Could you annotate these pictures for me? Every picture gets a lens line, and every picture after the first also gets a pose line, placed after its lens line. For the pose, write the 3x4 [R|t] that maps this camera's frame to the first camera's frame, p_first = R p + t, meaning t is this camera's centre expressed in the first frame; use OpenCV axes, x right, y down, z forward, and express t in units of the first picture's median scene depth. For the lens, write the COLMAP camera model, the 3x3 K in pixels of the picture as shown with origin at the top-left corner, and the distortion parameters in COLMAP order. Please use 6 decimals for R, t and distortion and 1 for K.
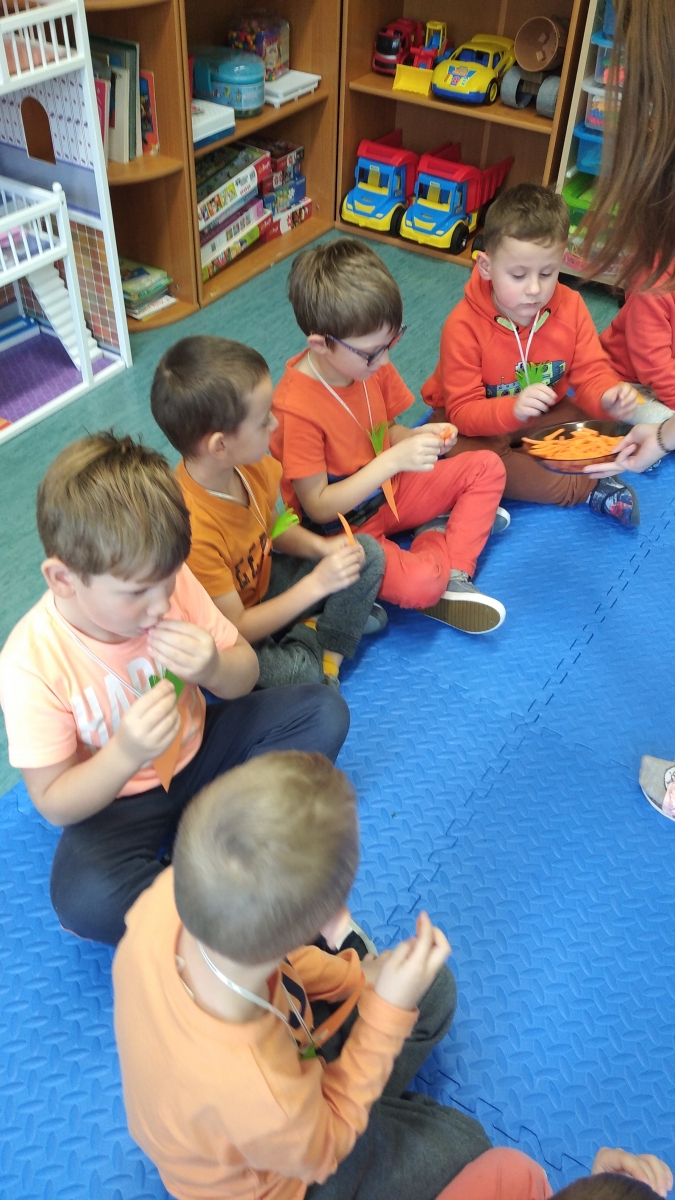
lens RADIAL K [[1002.4, 0, 337.5], [0, 1002.4, 600.0], [0, 0, 1]] dist [-0.000965, 0.000918]
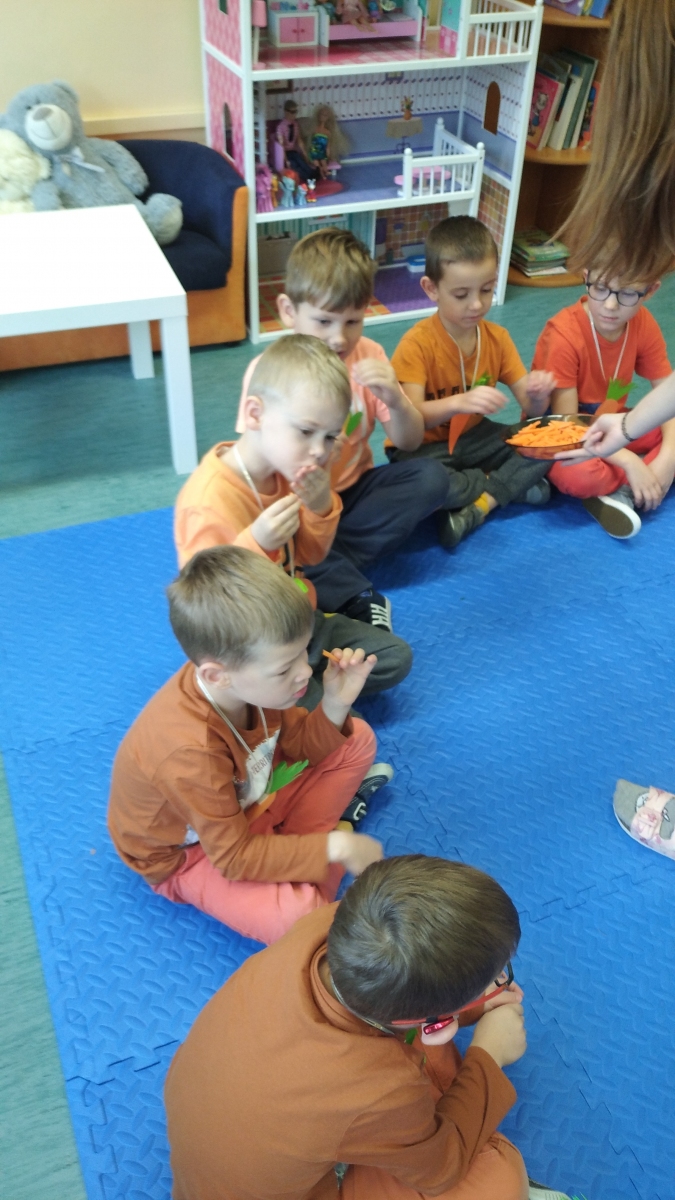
lens RADIAL K [[1002.4, 0, 337.5], [0, 1002.4, 600.0], [0, 0, 1]] dist [-0.000965, 0.000918]
pose [[0.811650, 0.370829, -0.451342, 0.372435], [-0.401304, 0.915438, 0.030469, 0.168301], [0.424474, 0.156395, 0.891831, -0.166449]]
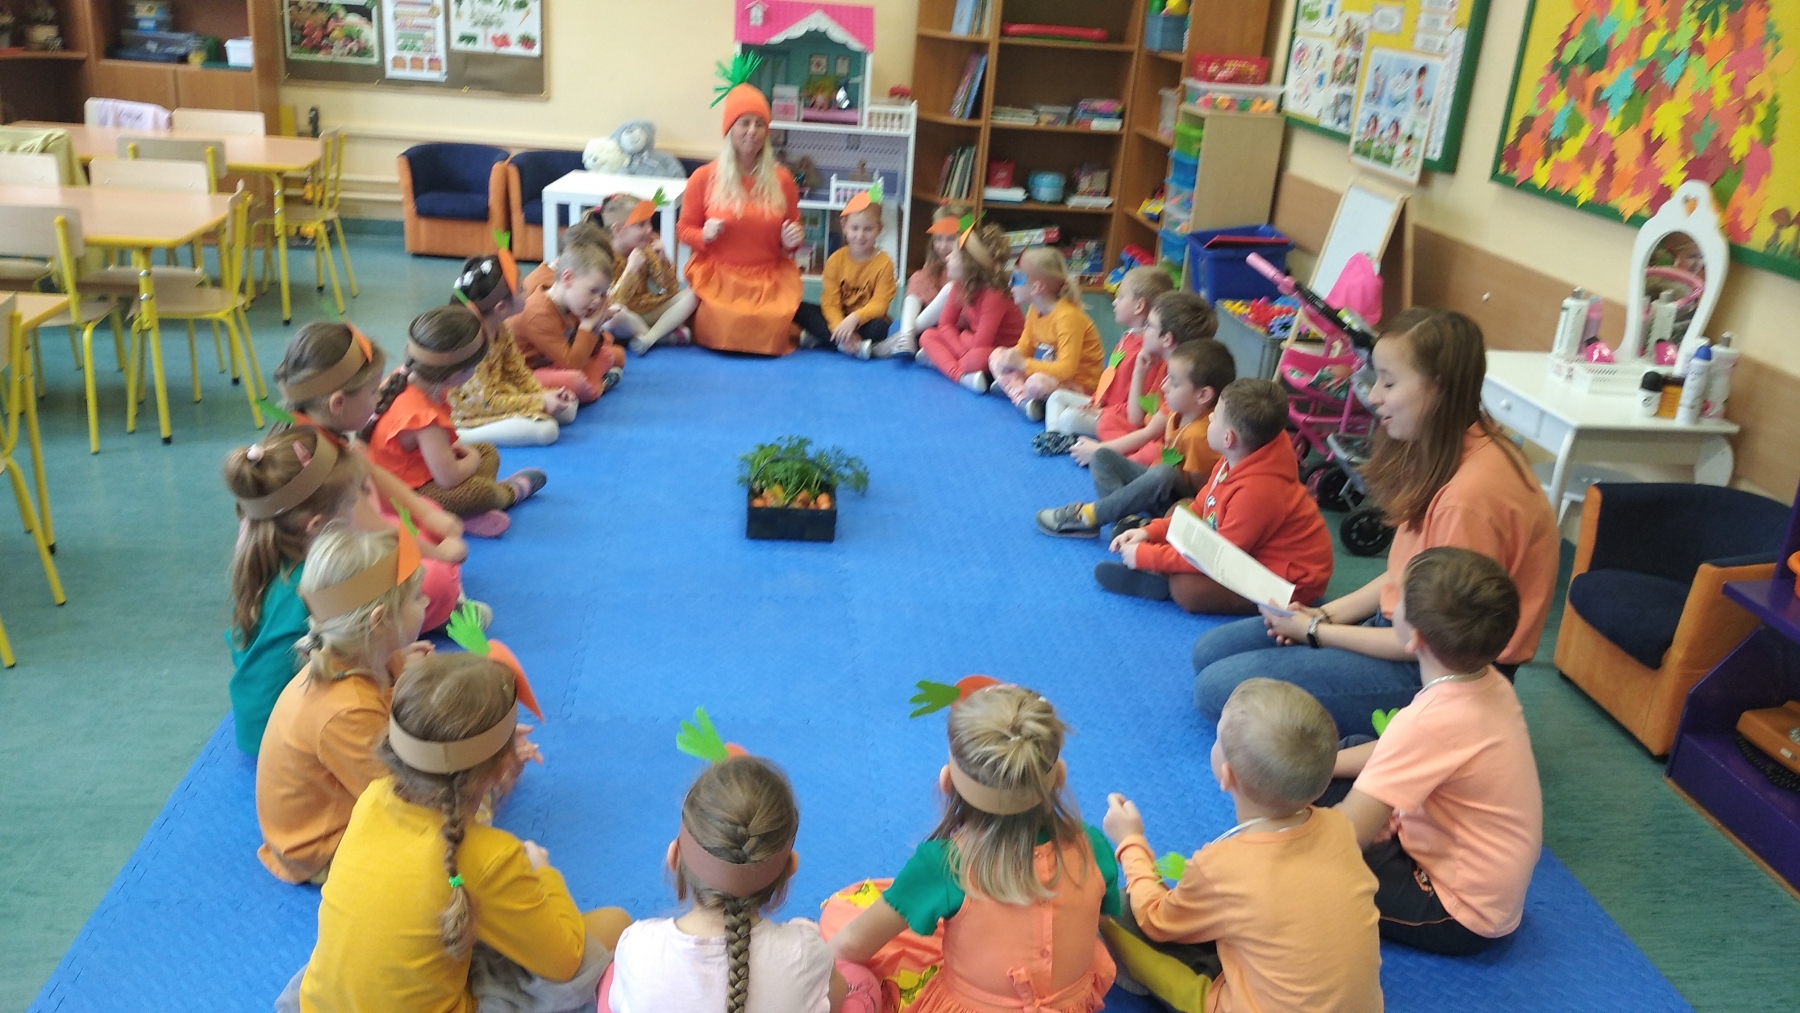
lens RADIAL K [[1503.6, 0, 900.0], [0, 1503.6, 506.5], [0, 0, 1]] dist [-0.000965, 0.000918]
pose [[0.654301, 0.274469, -0.704668, 2.189286], [-0.562087, 0.799880, -0.210357, 0.806649], [0.505913, 0.533721, 0.677638, -0.812257]]
